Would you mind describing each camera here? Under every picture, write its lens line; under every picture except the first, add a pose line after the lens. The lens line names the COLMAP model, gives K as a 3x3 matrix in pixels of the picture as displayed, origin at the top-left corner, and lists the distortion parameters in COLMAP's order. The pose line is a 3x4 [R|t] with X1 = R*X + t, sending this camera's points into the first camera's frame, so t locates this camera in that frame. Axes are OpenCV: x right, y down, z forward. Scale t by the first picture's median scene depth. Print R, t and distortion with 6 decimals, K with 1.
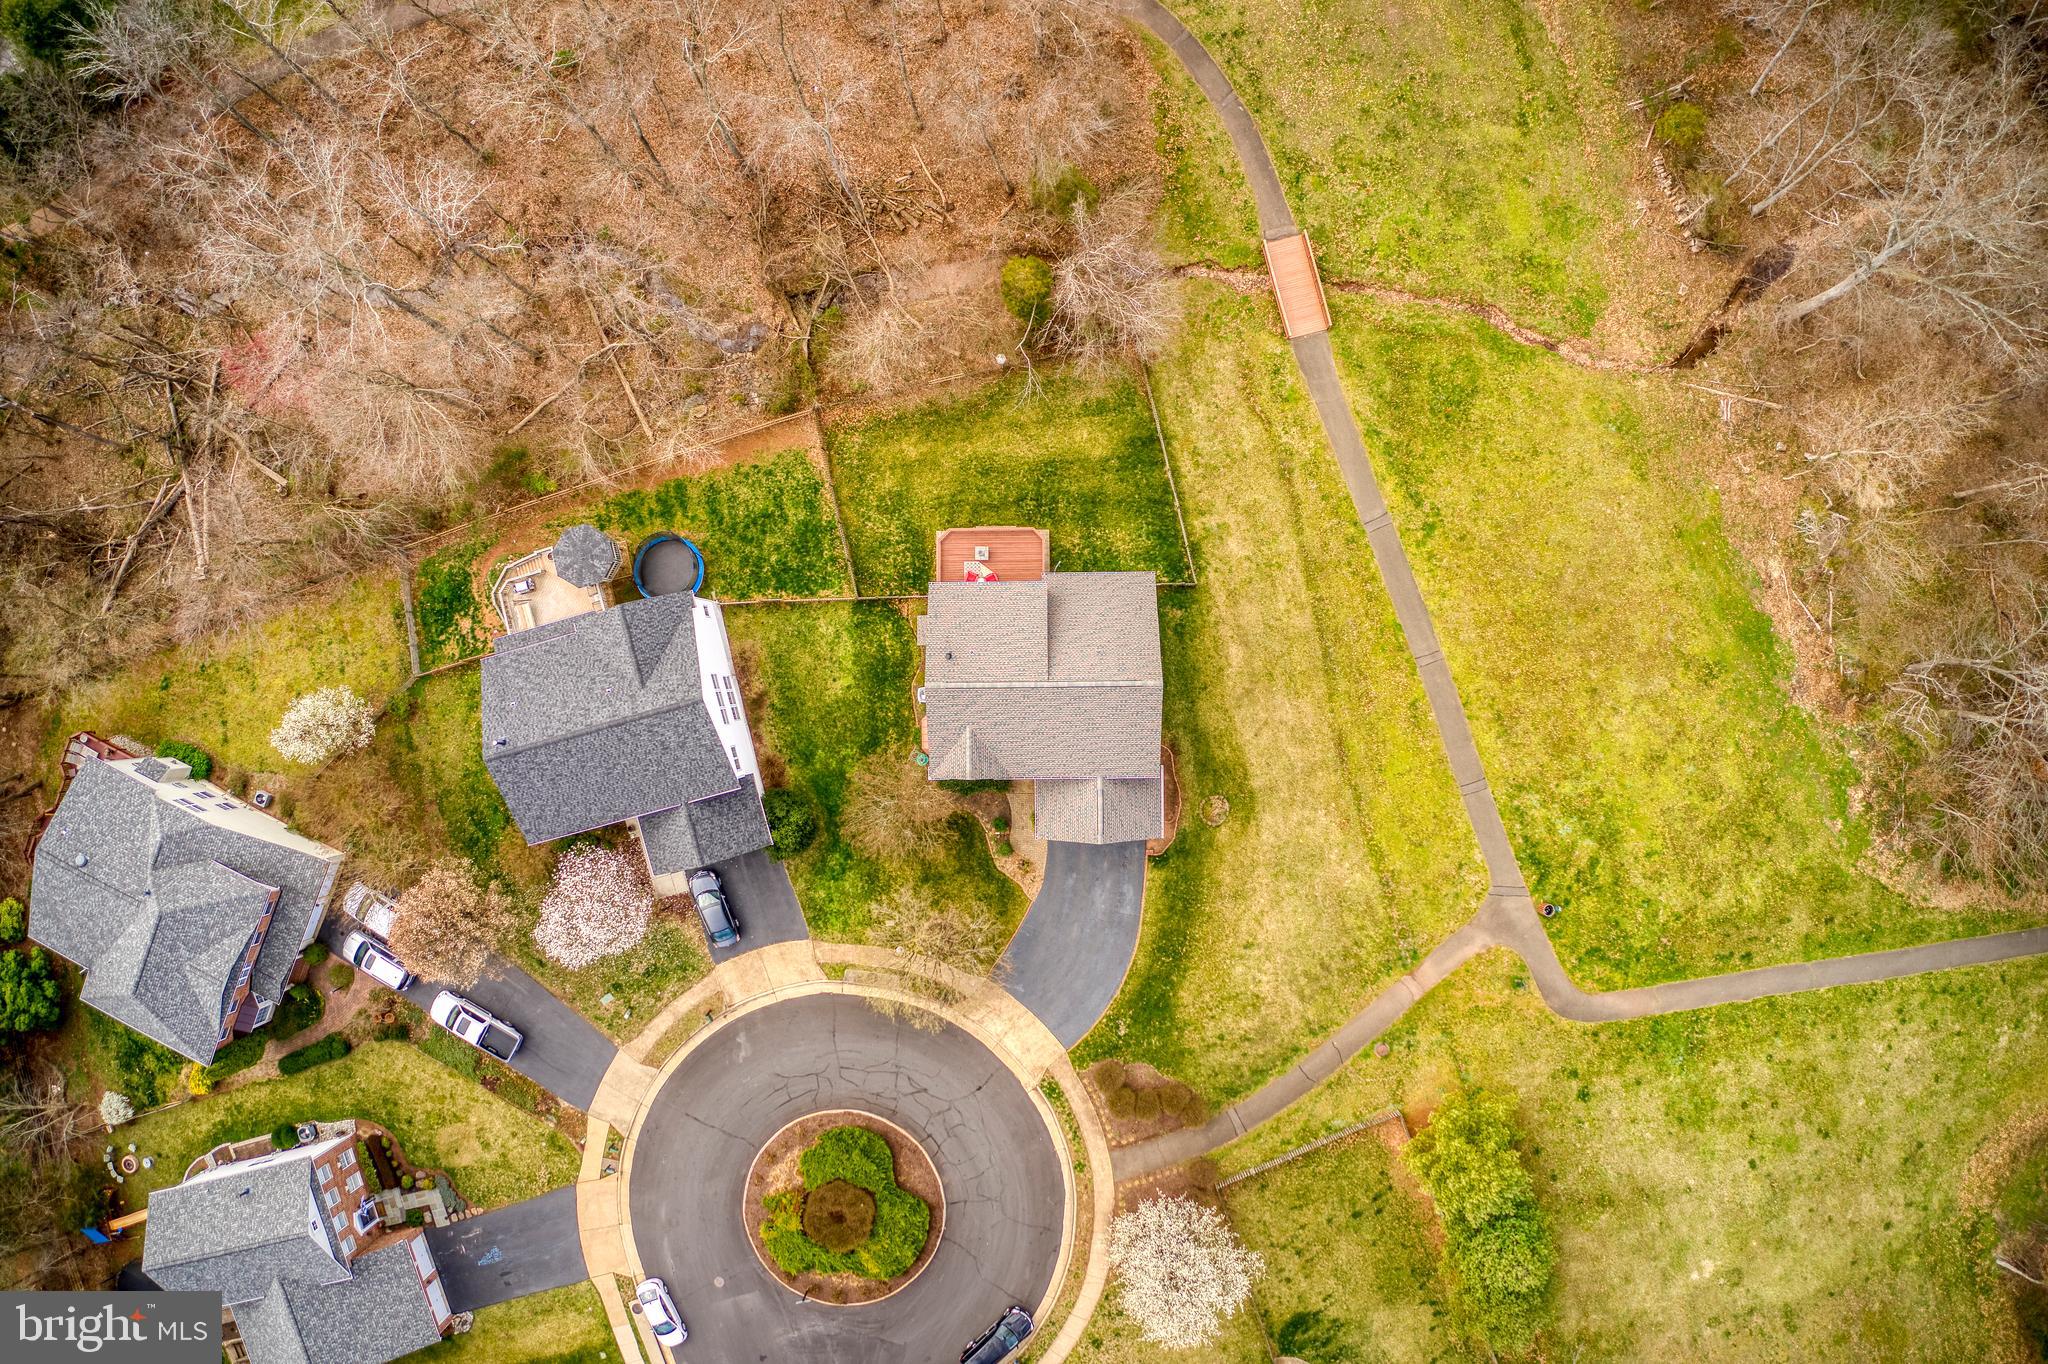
lens RADIAL K [[1615.3, 0, 1024.5], [0, 1615.3, 668.0], [0, 0, 1]] dist [-0.188225, 0.017713]
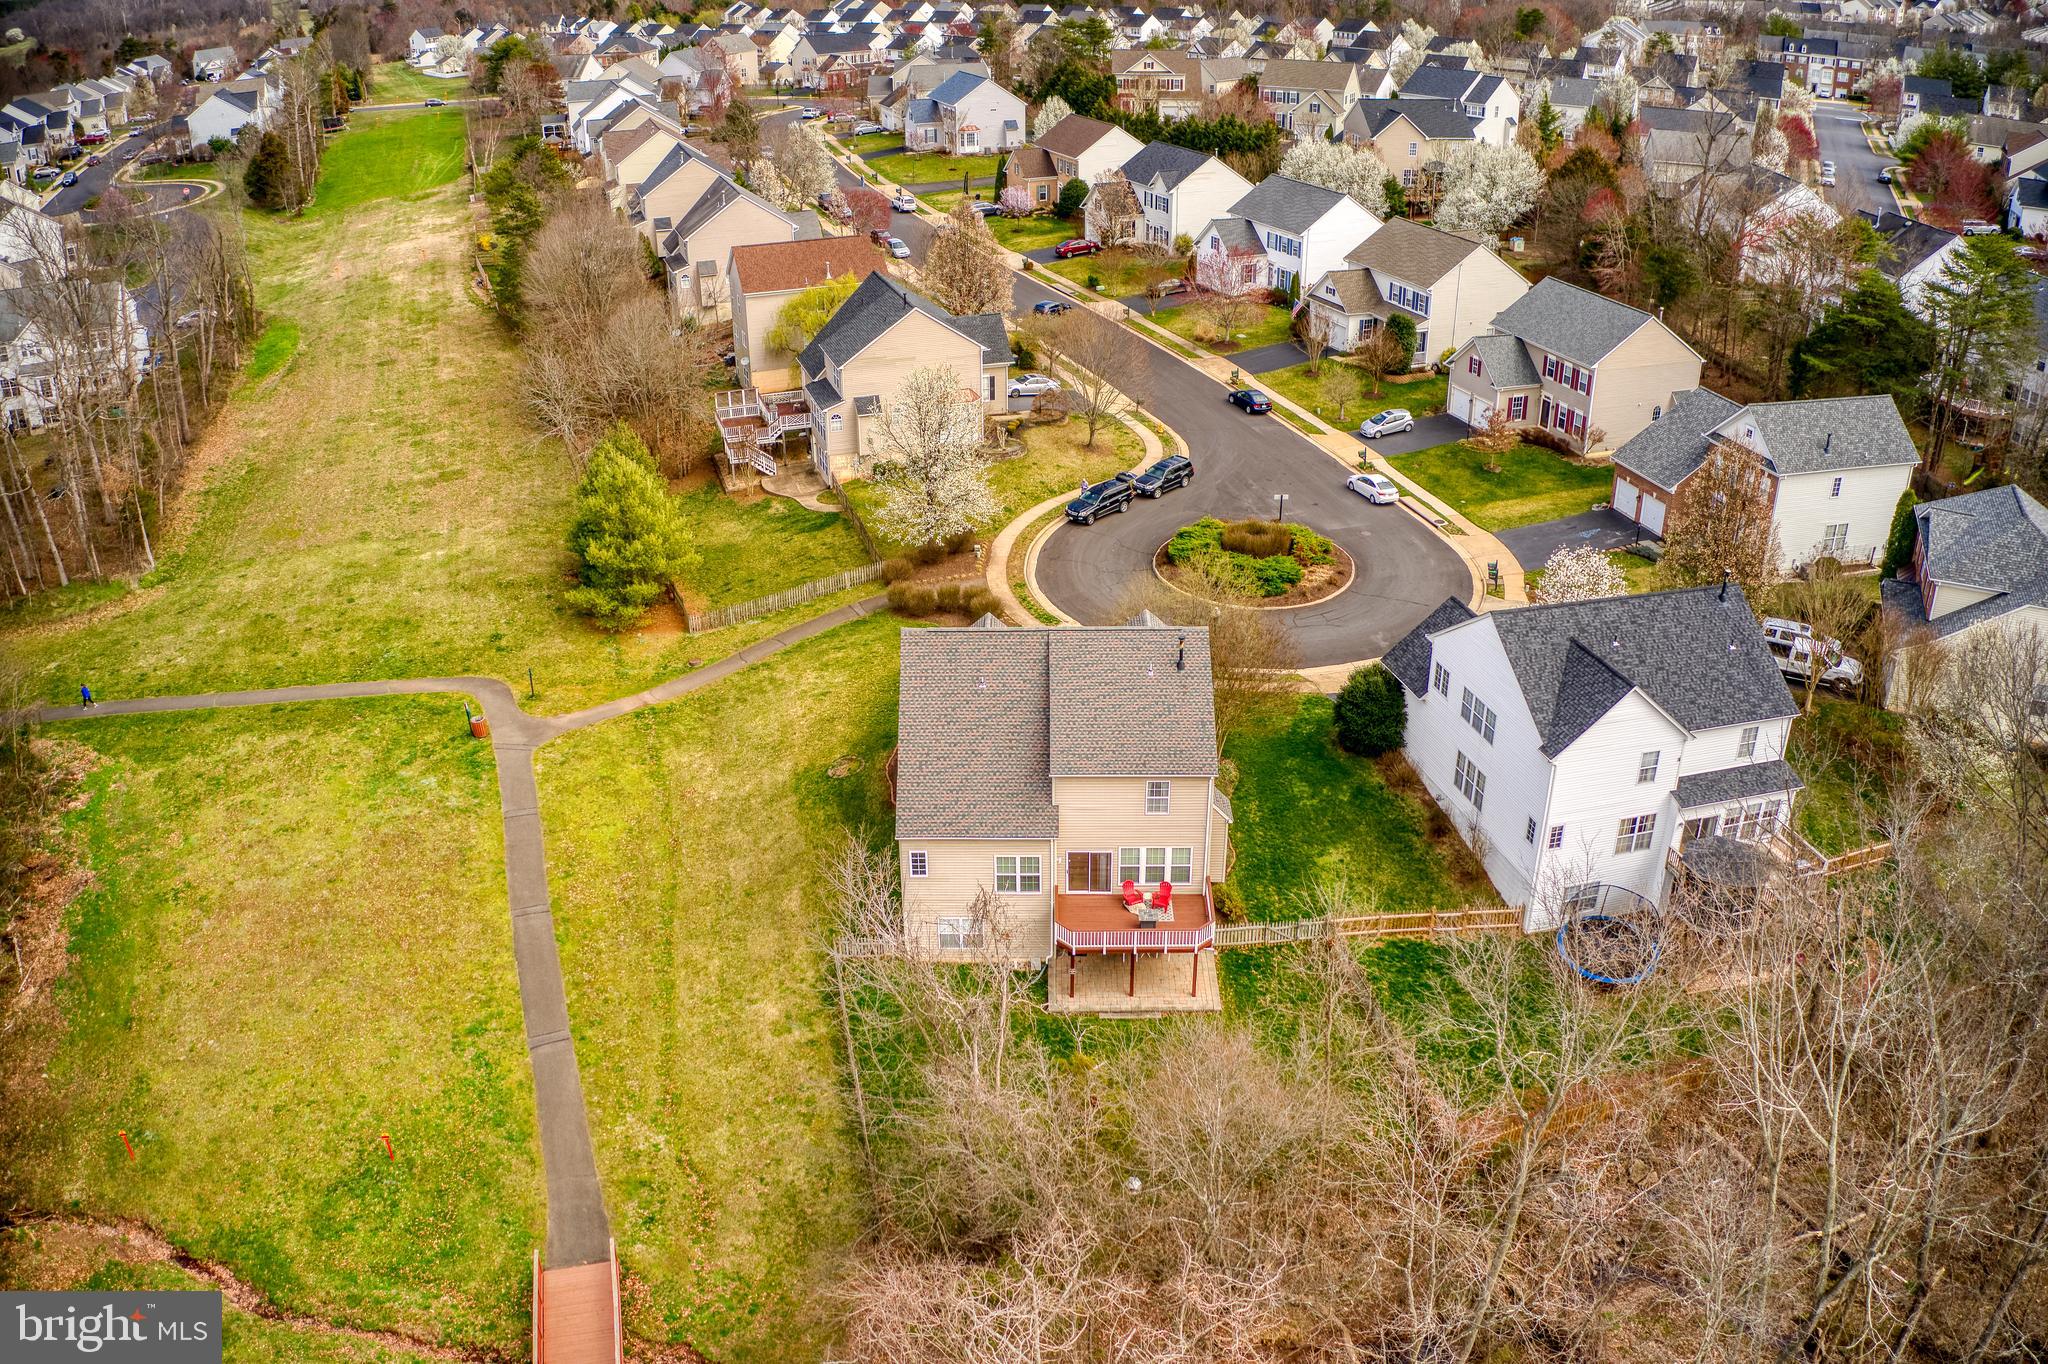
lens RADIAL K [[1615.3, 0, 1008.9], [0, 1615.3, 667.9], [0, 0, 1]] dist [-0.188225, 0.017713]
pose [[-0.999040, 0.019699, 0.039118, 0.003344], [0.026291, -0.444609, 0.895339, -0.605268], [0.035029, 0.895508, 0.443665, 0.588976]]
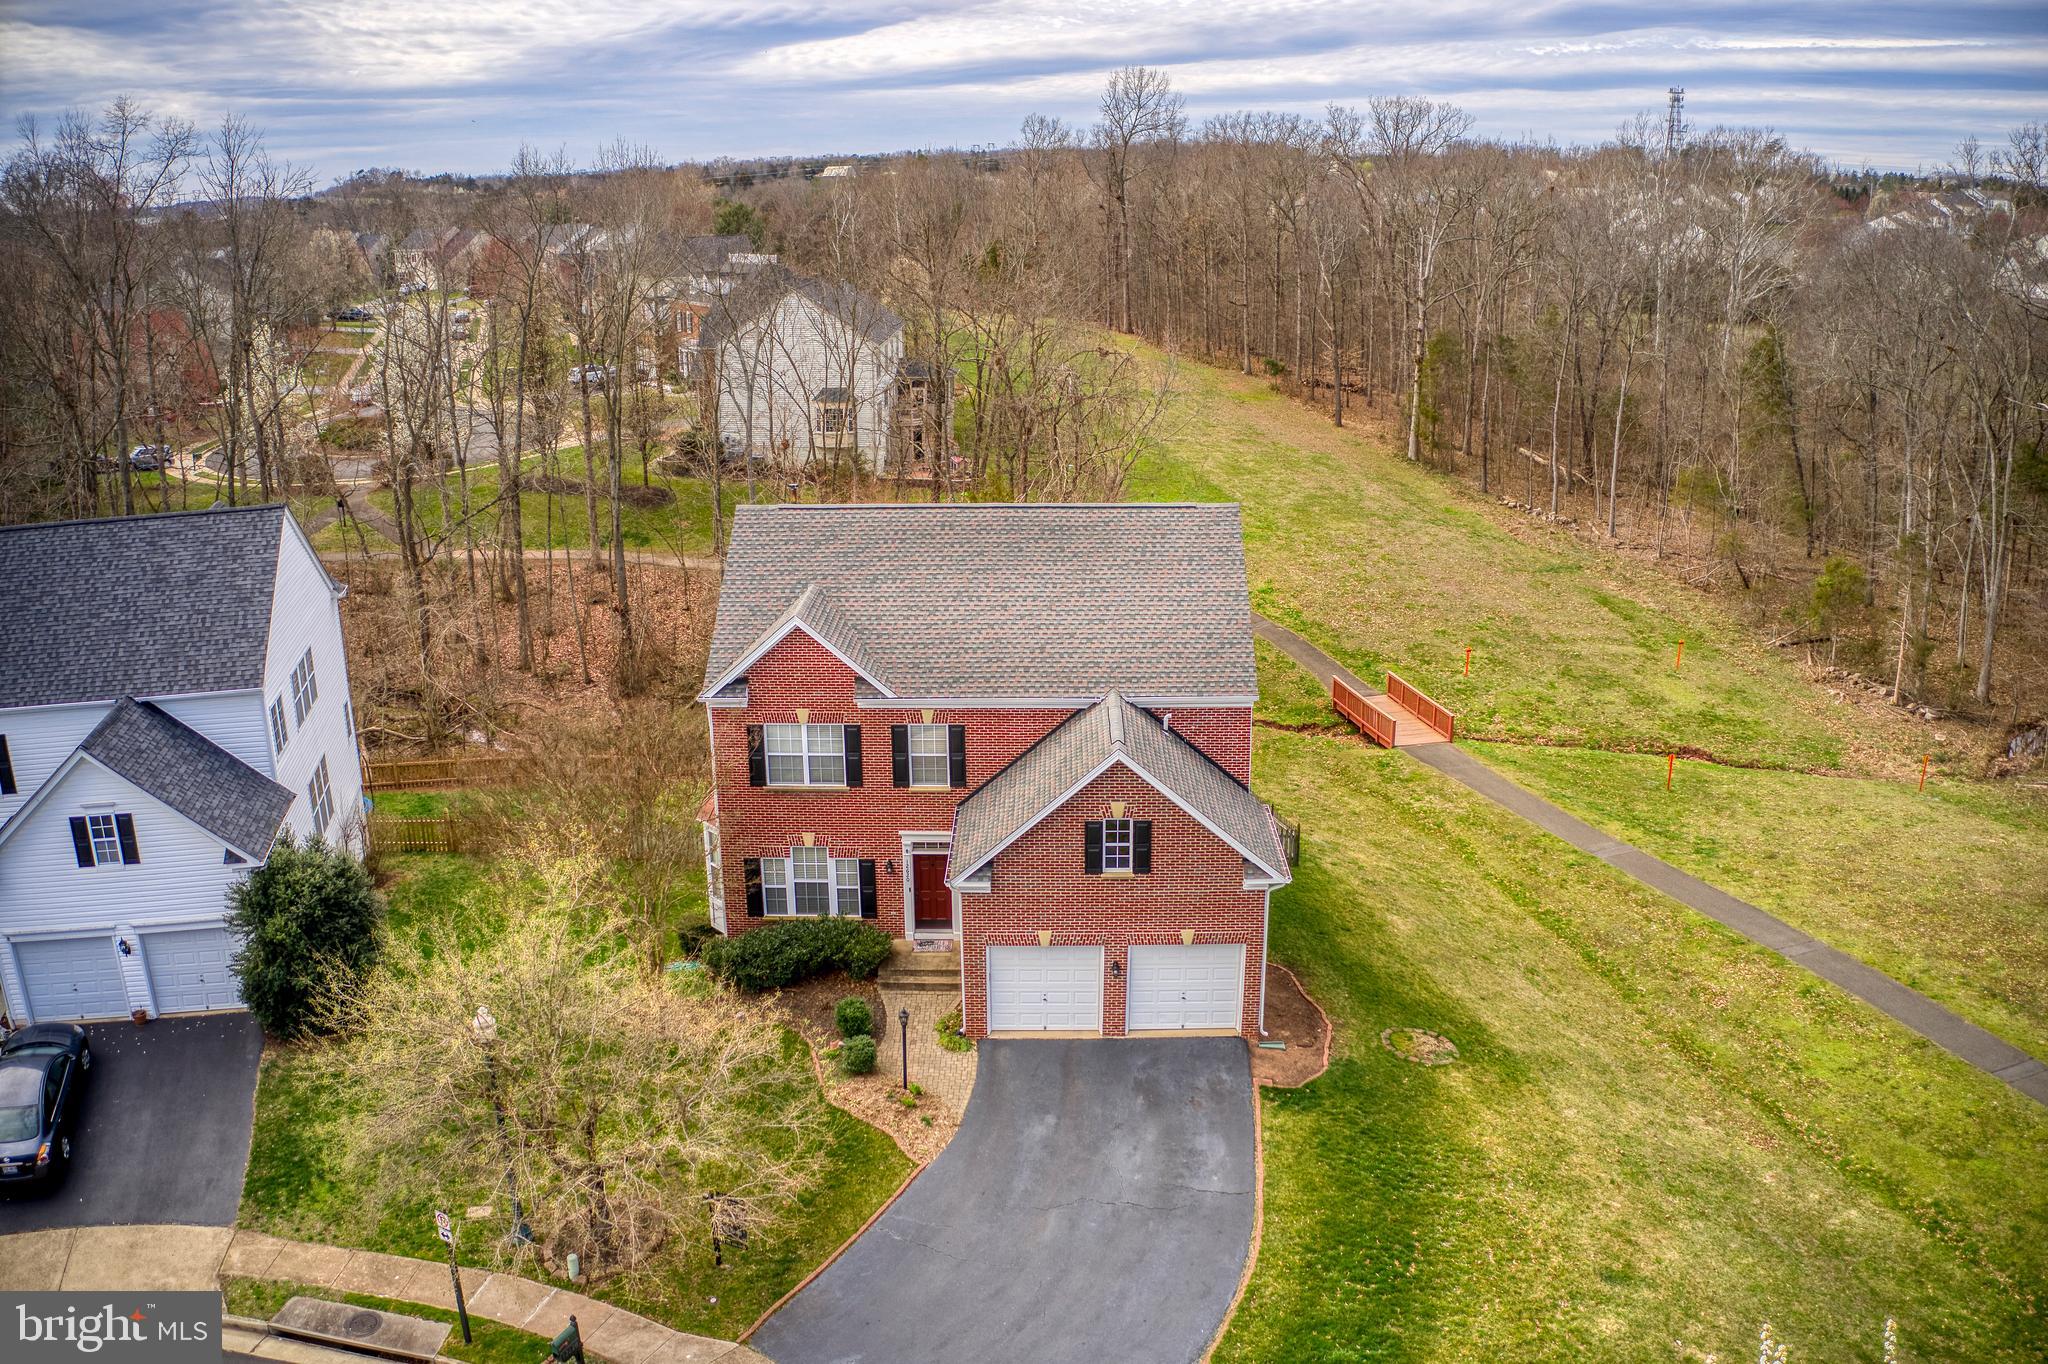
lens RADIAL K [[1615.3, 0, 1014.8], [0, 1615.3, 676.3], [0, 0, 1]] dist [-0.188225, 0.017713]
pose [[0.999324, 0.020782, -0.030326, 0.031165], [-0.035115, 0.295360, -0.954741, 0.416784], [-0.010884, 0.955160, 0.295890, 0.795021]]
